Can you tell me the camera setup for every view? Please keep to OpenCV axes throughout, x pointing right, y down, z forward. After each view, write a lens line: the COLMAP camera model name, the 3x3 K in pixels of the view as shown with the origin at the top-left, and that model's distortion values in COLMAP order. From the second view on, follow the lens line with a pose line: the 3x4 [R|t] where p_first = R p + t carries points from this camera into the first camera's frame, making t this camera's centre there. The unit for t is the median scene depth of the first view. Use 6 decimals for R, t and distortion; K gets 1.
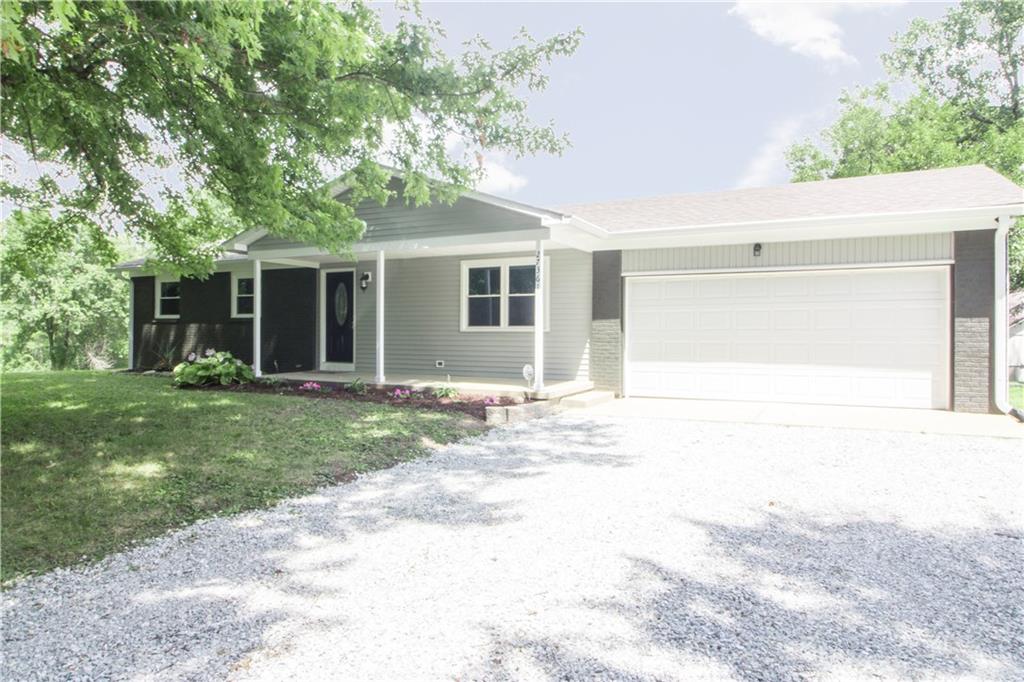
lens RADIAL K [[614.5, 0, 512.0], [0, 614.5, 341.0], [0, 0, 1]] dist [-0.000762, 0.000168]
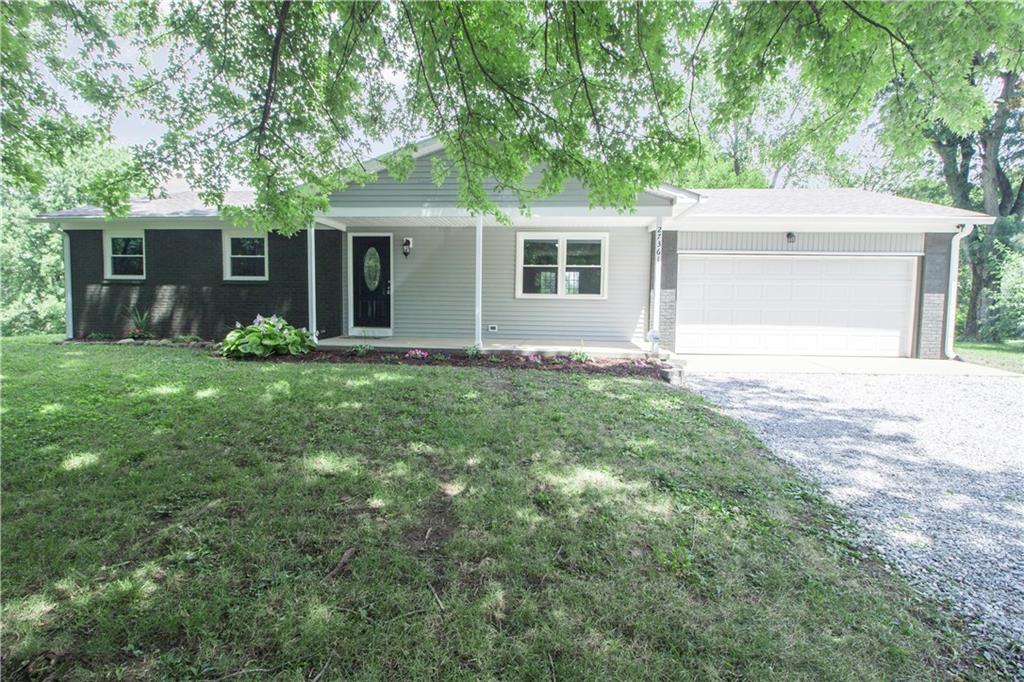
lens RADIAL K [[474.4, 0, 512.3], [0, 474.4, 339.8], [0, 0, 1]] dist [0.001369, -0.014536]
pose [[0.931677, -0.020293, 0.362721, -0.398721], [-0.006106, 0.997423, 0.071486, -0.001909], [-0.363237, -0.068817, 0.929152, 0.221119]]
